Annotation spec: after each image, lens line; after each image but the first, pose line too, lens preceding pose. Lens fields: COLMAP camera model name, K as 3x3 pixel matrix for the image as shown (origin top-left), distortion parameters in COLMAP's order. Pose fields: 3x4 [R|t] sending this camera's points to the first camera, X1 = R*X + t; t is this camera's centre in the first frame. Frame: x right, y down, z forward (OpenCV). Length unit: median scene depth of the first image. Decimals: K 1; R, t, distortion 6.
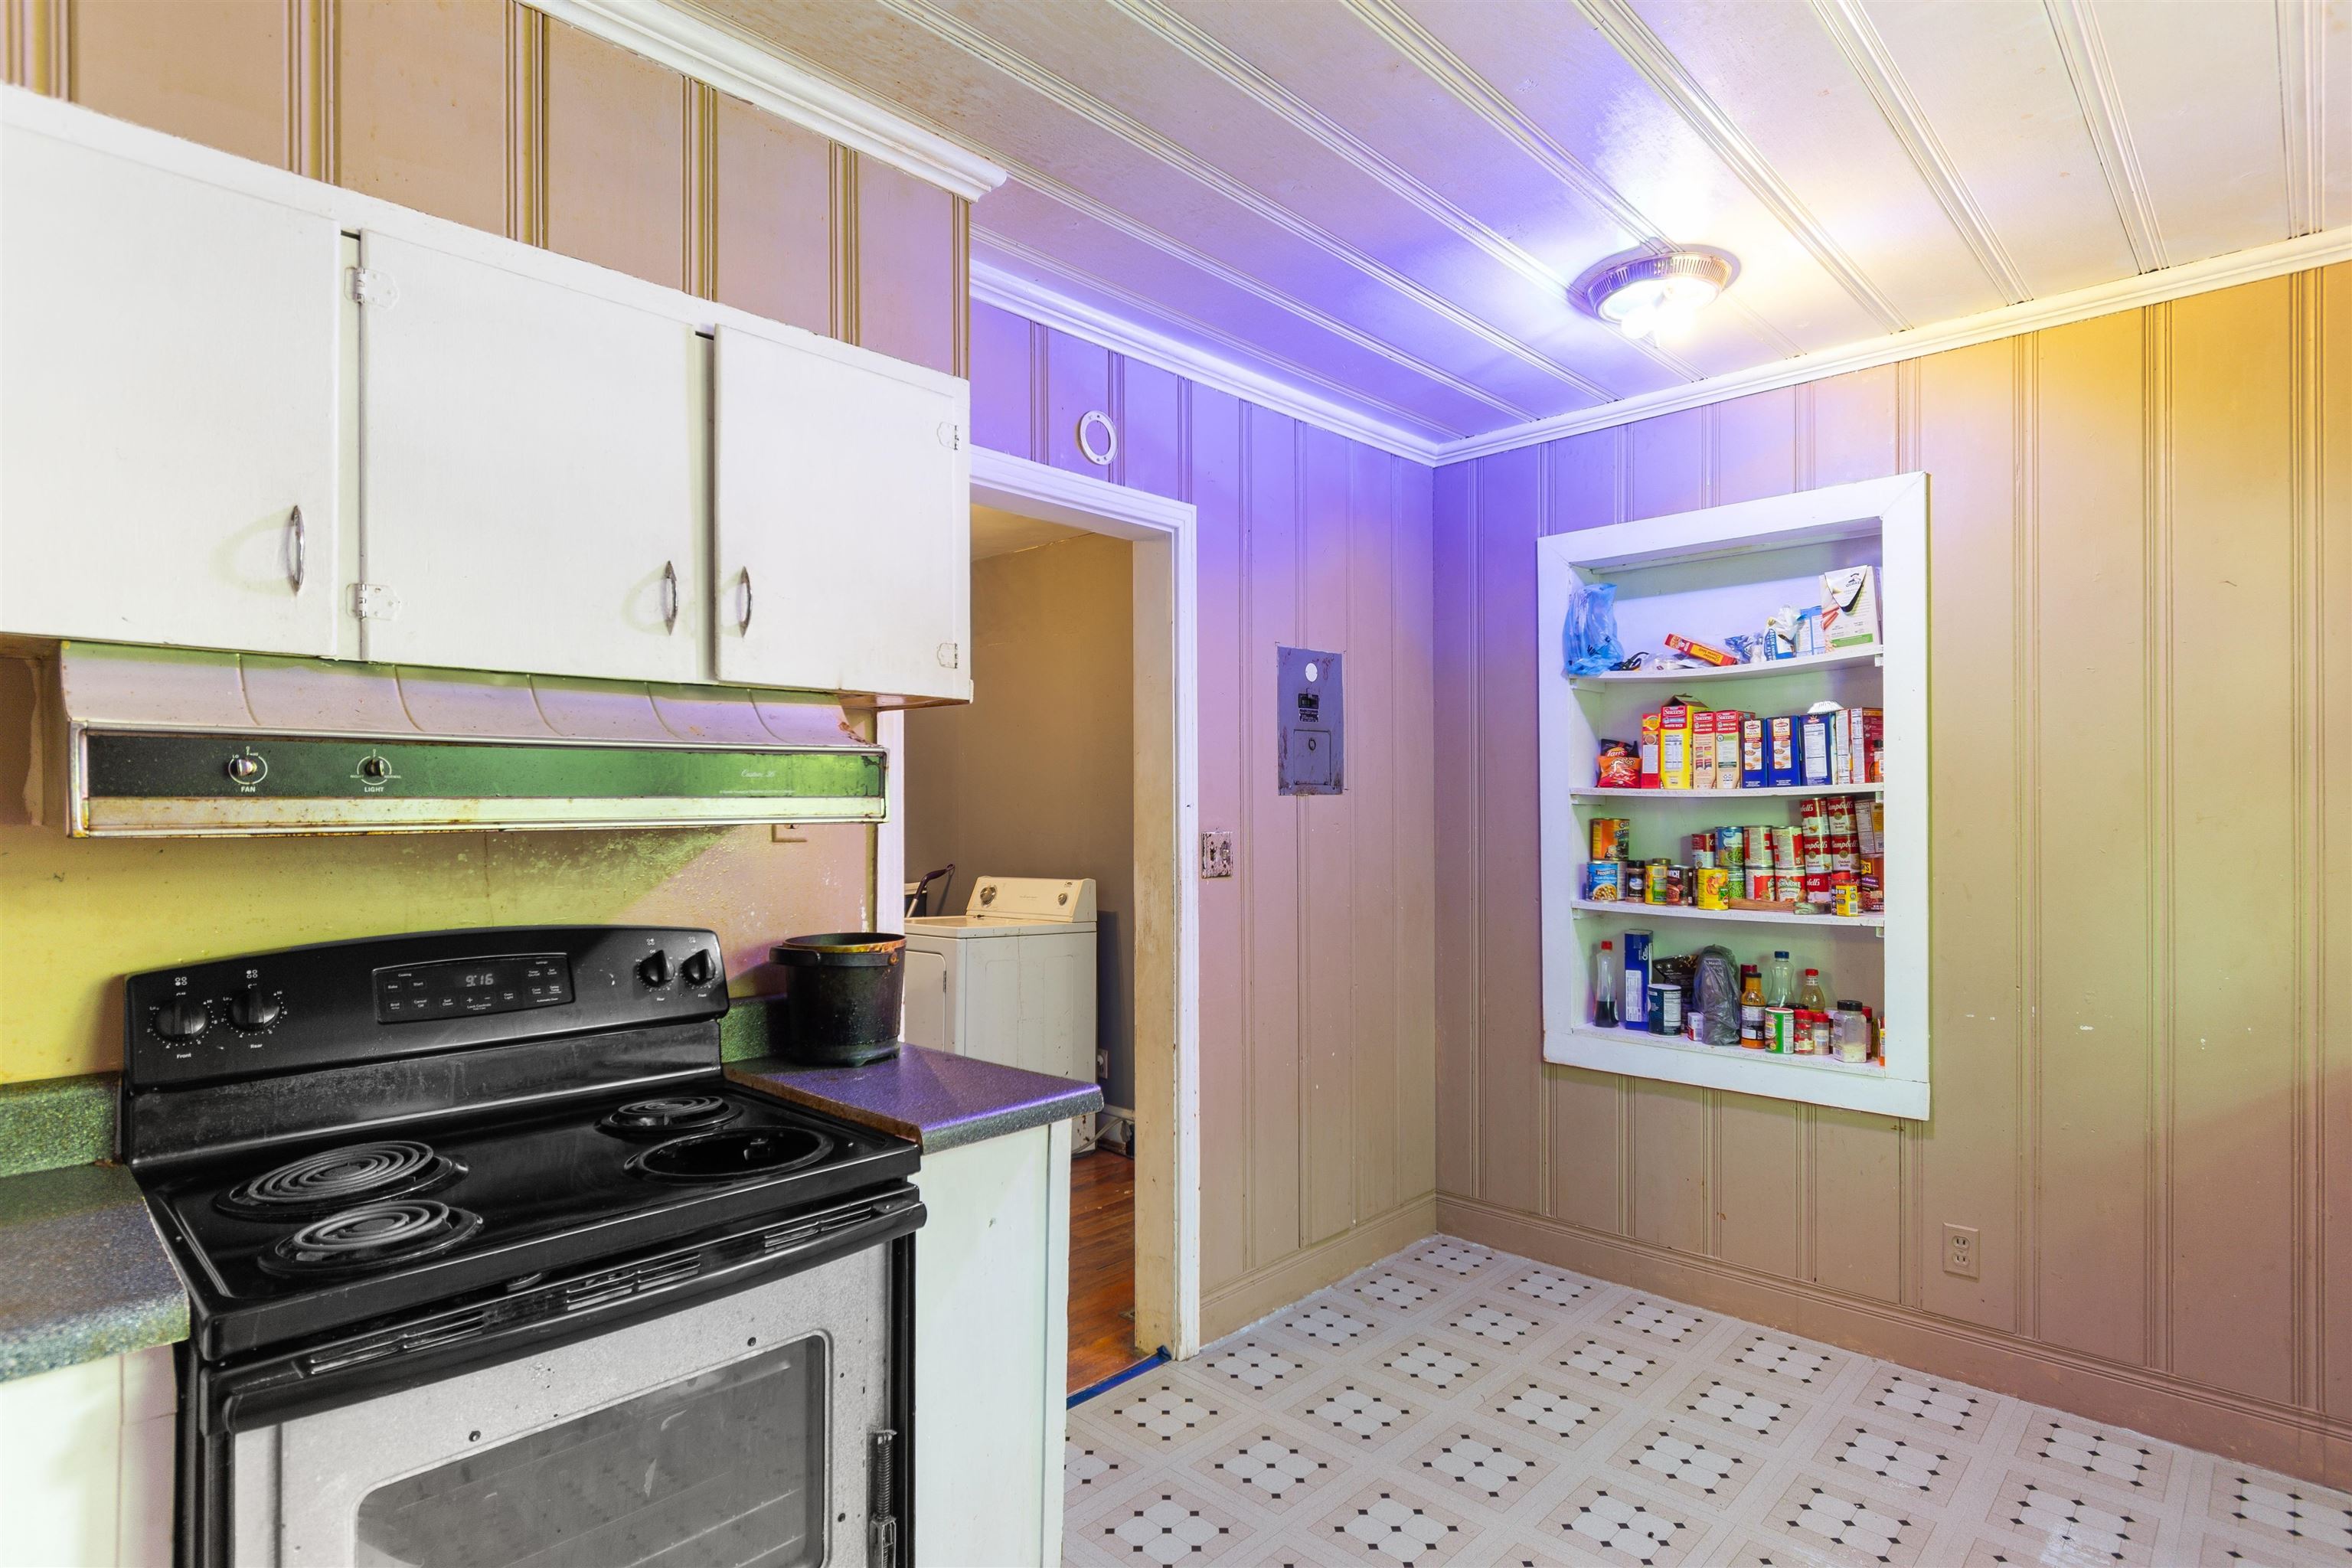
lens RADIAL K [[1190.6, 0, 1176.0], [0, 1190.6, 784.0], [0, 0, 1]] dist [-0.000392, -0.000423]
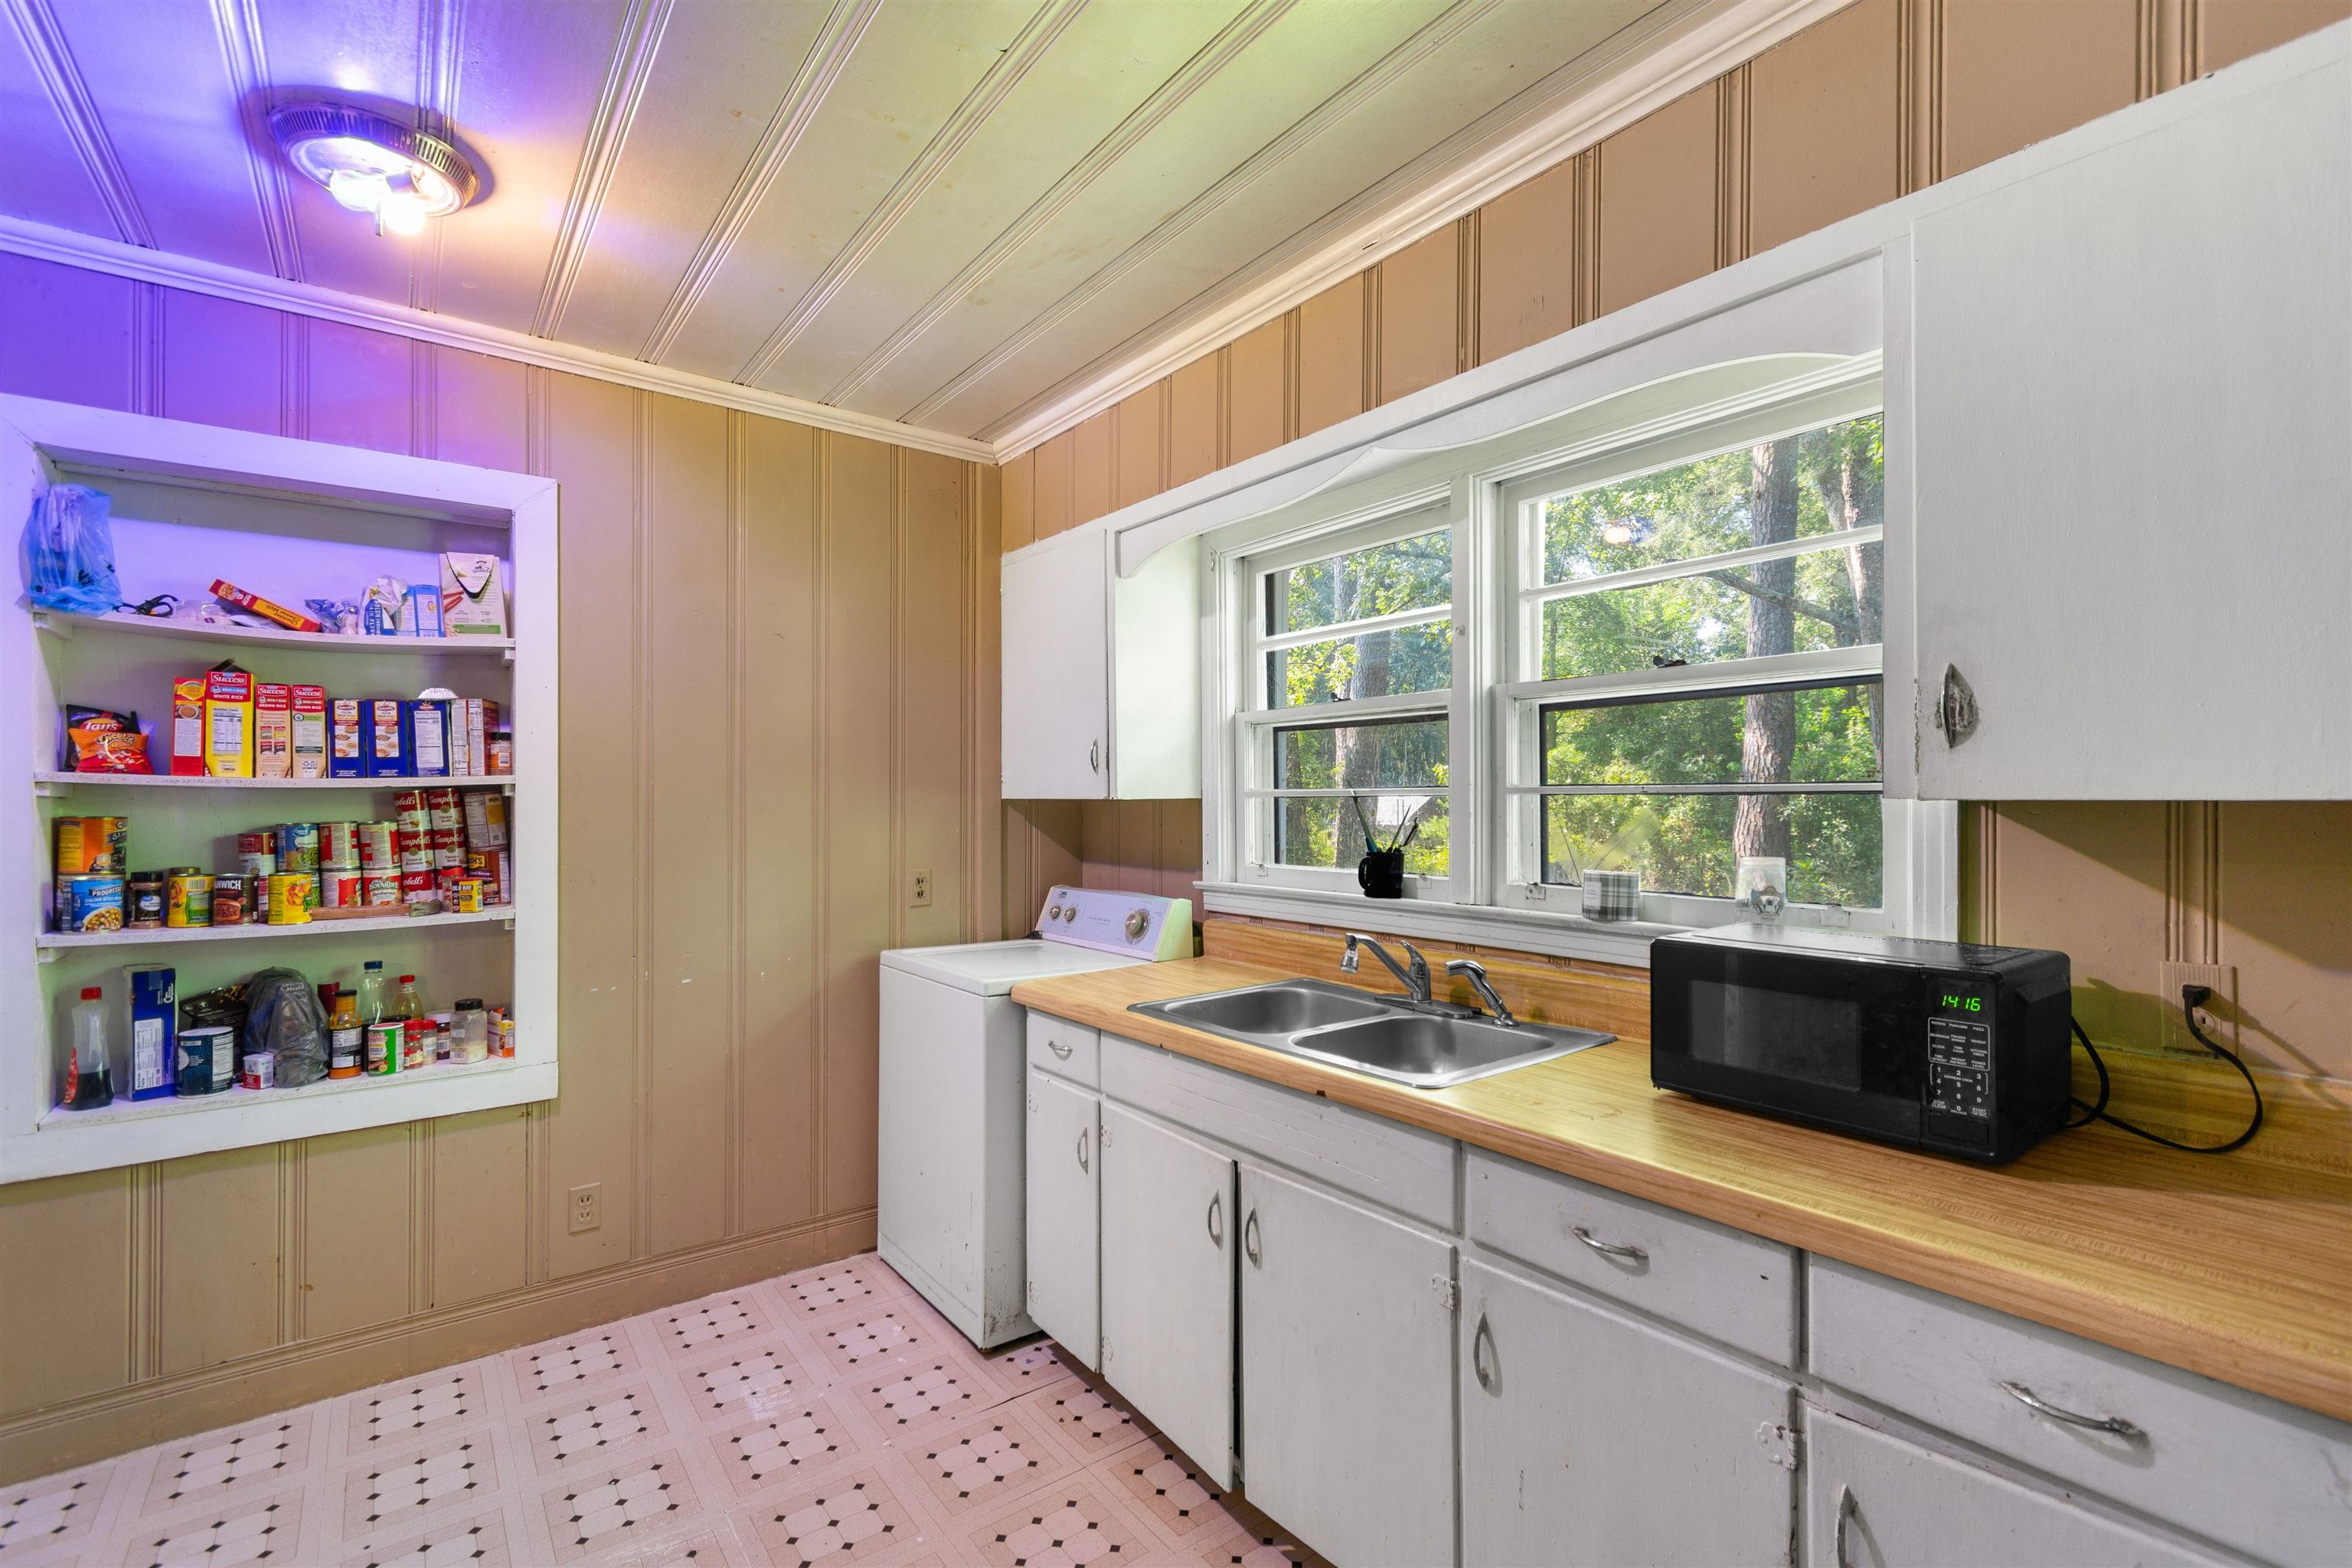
lens RADIAL K [[1035.1, 0, 1179.4], [0, 1035.1, 793.1], [0, 0, 1]] dist [0.000367, -0.000531]
pose [[0.148545, 0.008680, 0.988868, -0.173623], [-0.015284, 0.999862, -0.006481, 0.010030], [-0.988787, -0.014151, 0.148658, 0.289637]]
